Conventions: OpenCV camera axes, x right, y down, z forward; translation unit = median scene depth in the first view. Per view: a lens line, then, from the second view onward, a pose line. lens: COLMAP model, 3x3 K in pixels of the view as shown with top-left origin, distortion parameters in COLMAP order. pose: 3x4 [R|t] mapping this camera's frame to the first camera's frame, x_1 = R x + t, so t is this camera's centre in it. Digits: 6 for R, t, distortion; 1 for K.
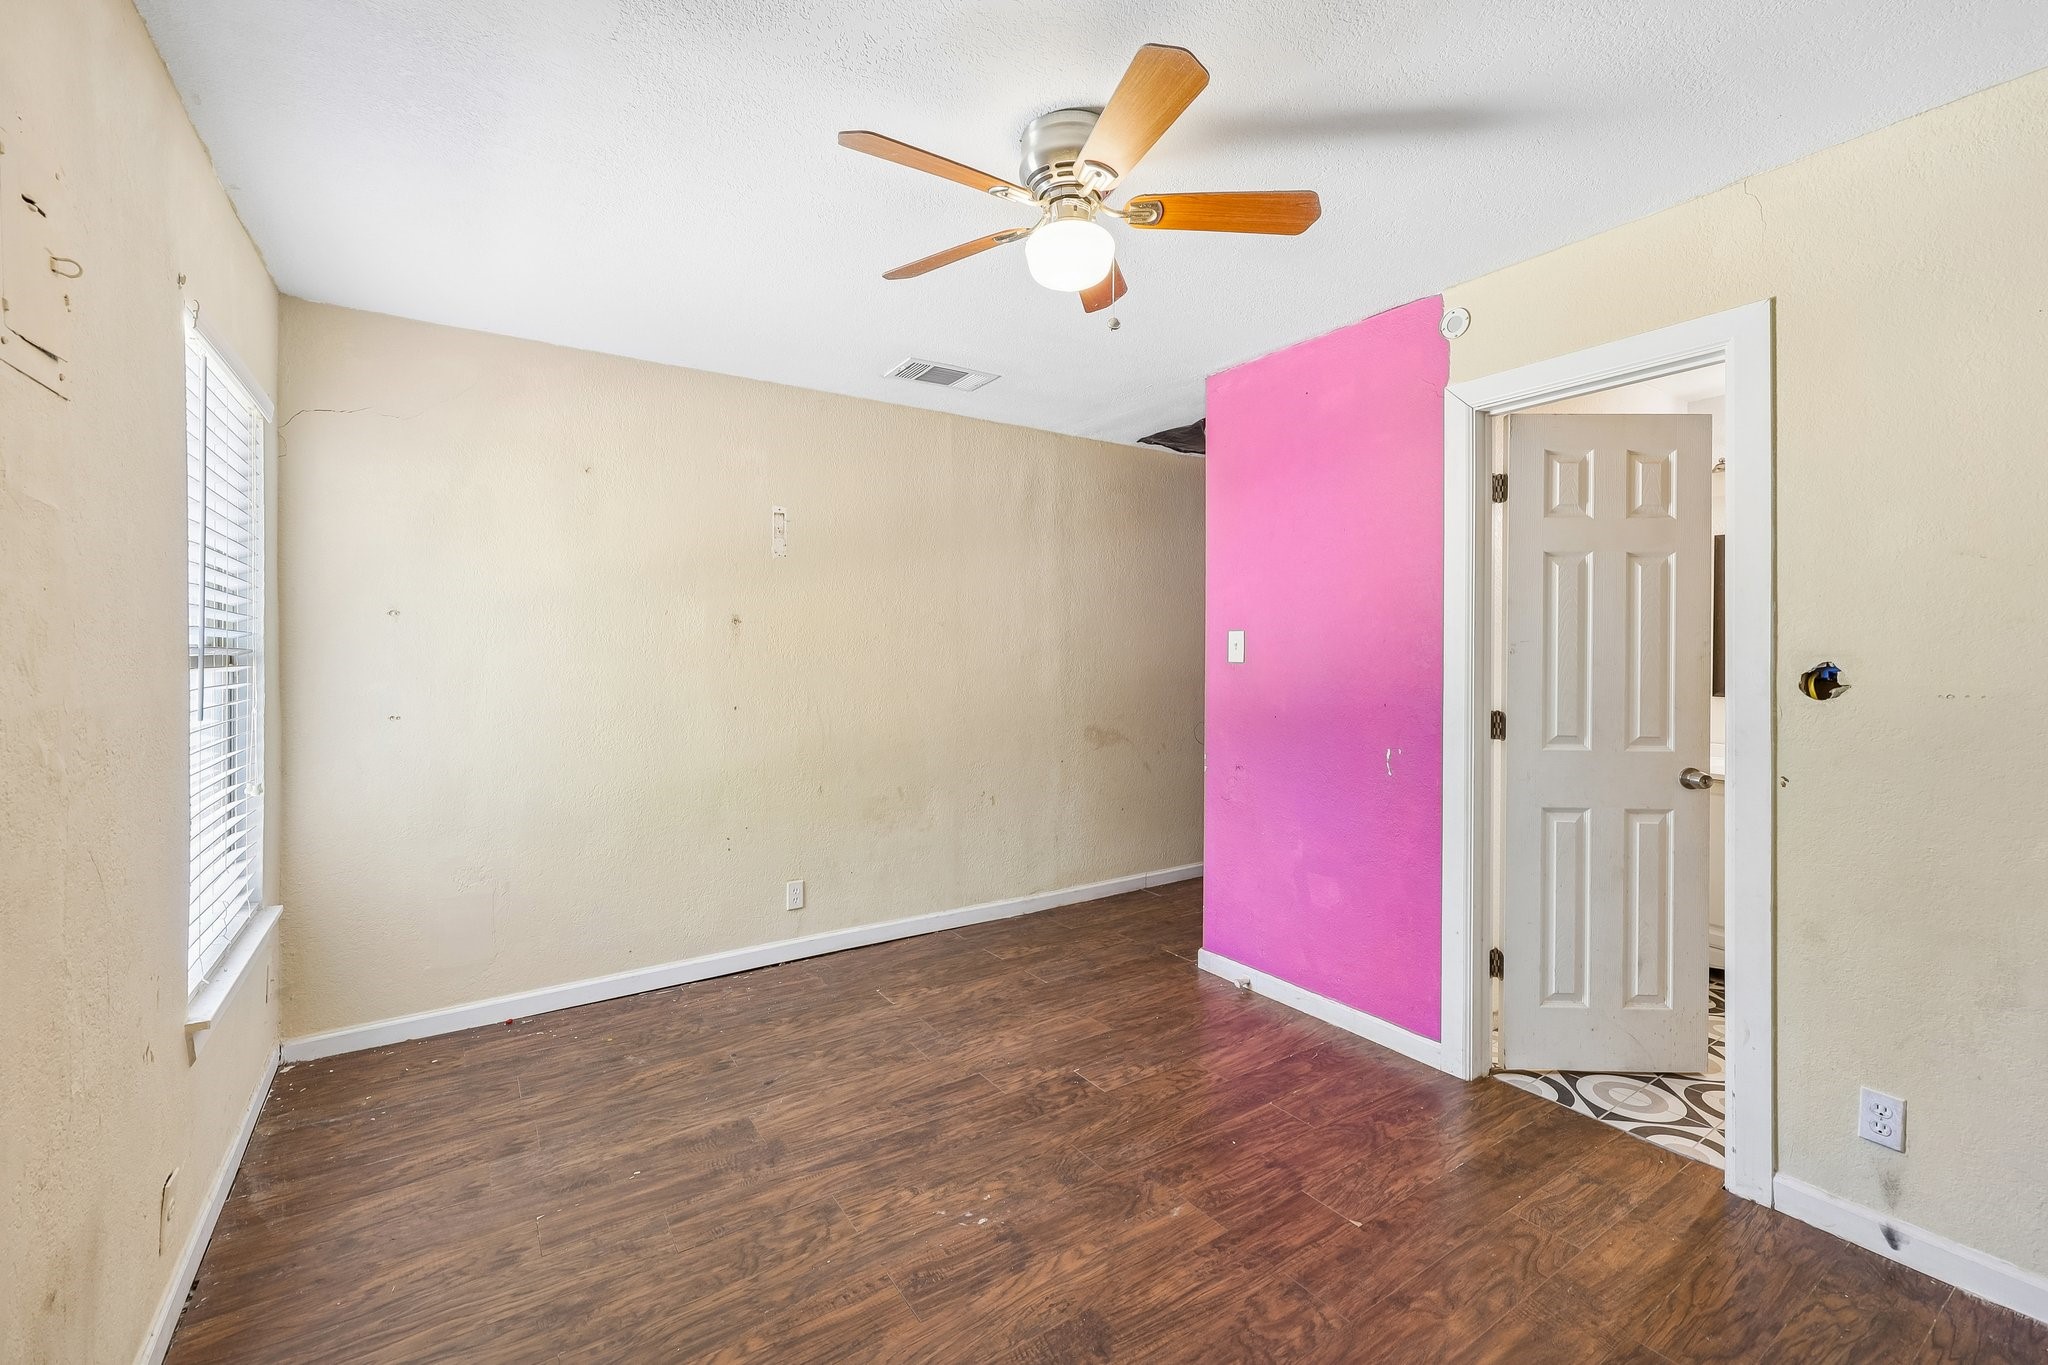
lens RADIAL K [[843.8, 0, 1023.8], [0, 843.8, 655.8], [0, 0, 1]] dist [0.000492, 0.000116]
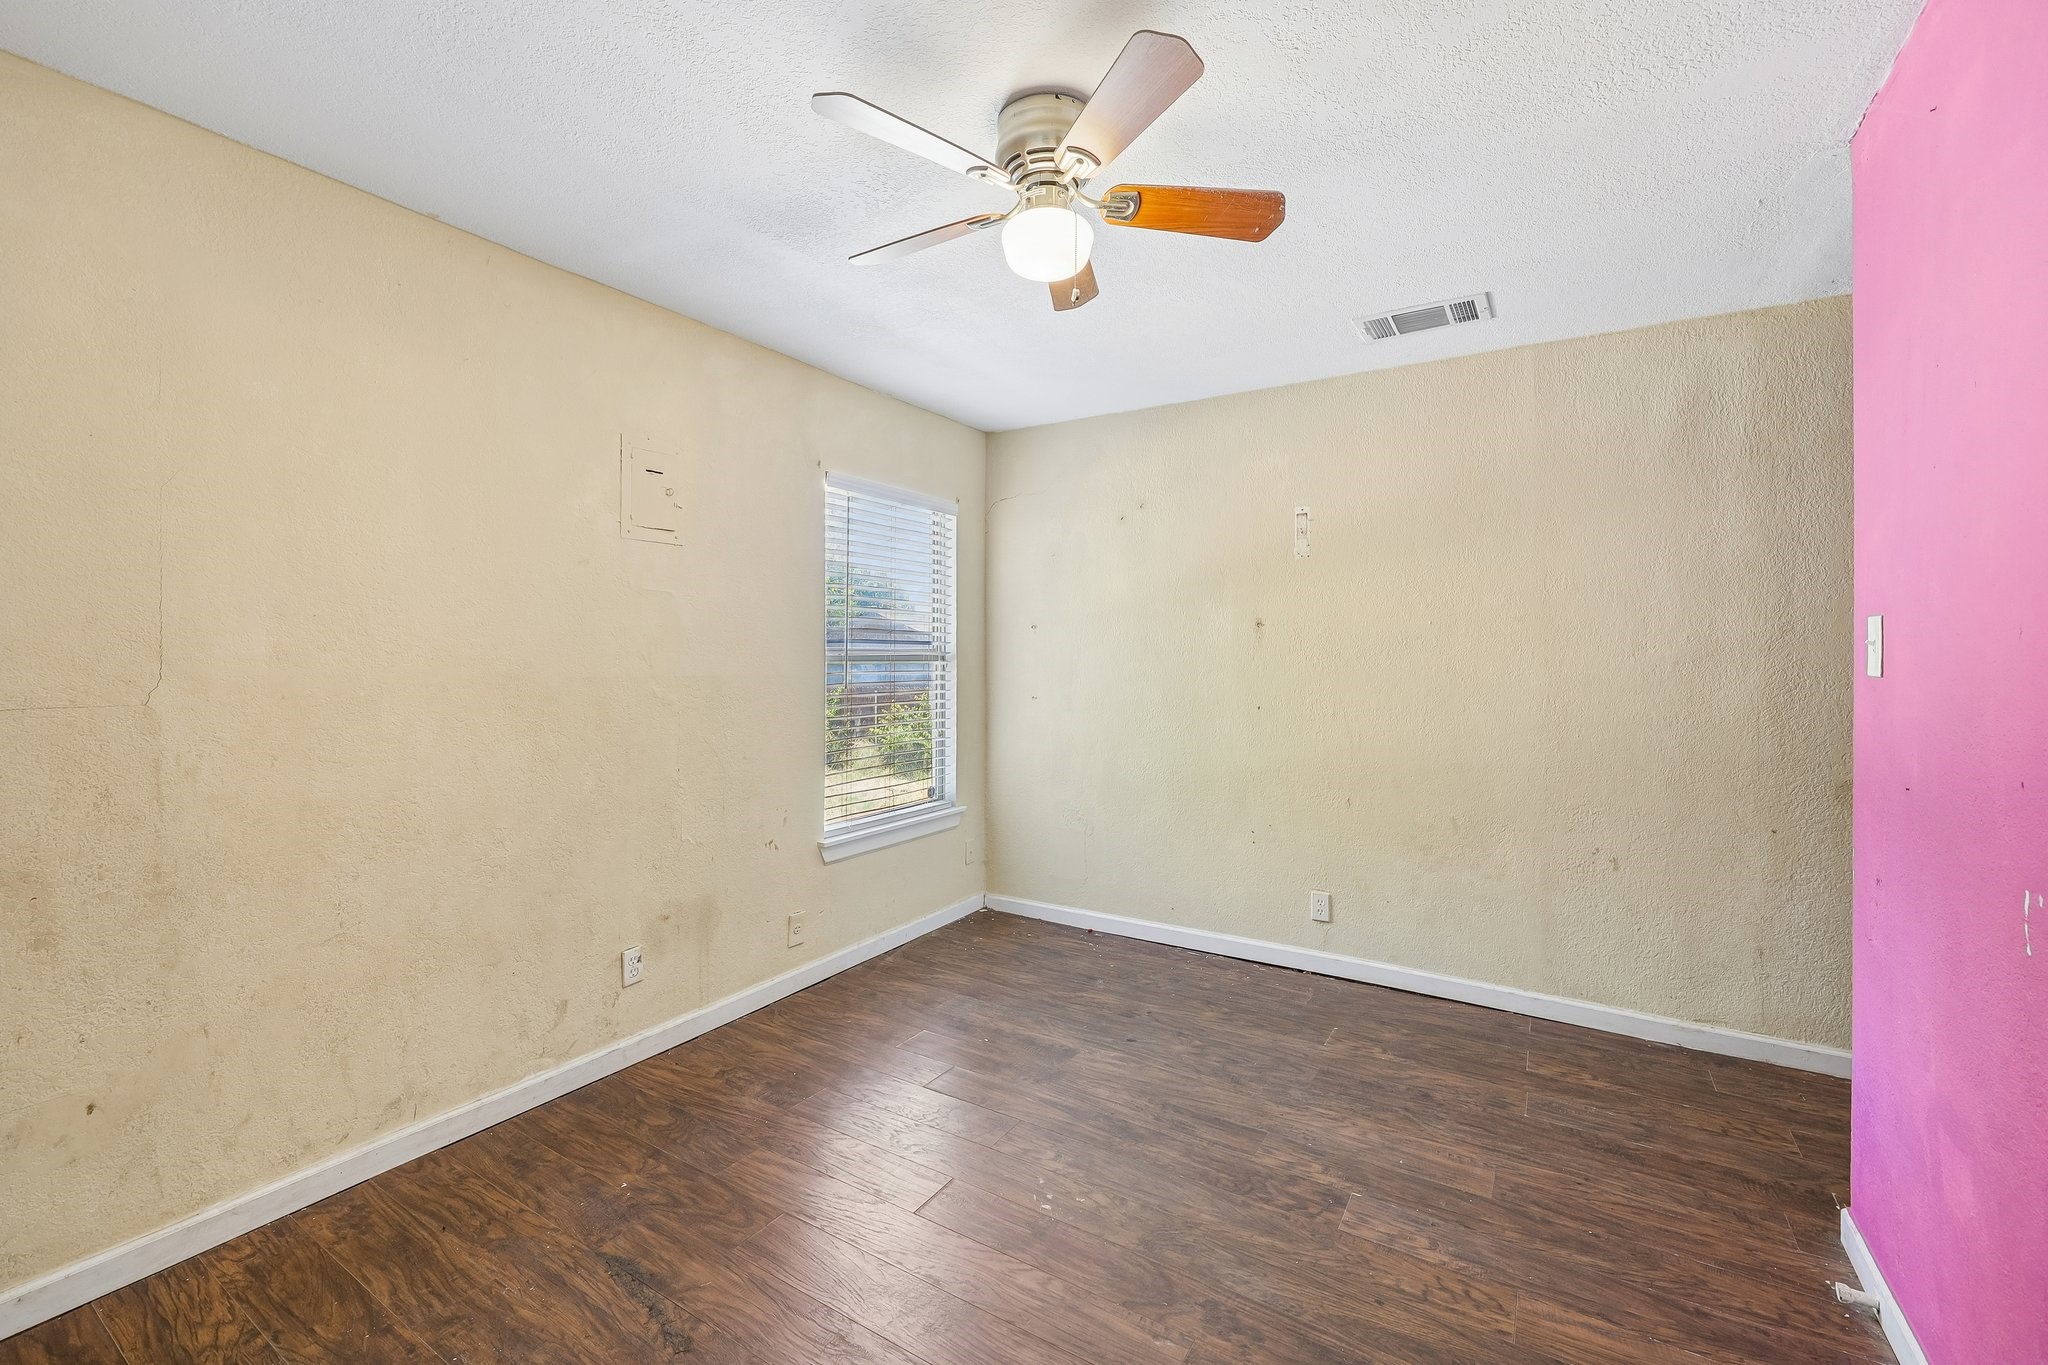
lens RADIAL K [[843.8, 0, 1023.8], [0, 843.8, 655.8], [0, 0, 1]] dist [0.000492, 0.000116]
pose [[0.415463, 0.003996, -0.909601, 0.555905], [-0.007200, 0.999973, 0.001105, -0.001607], [0.909582, 0.006090, 0.415481, 0.346514]]
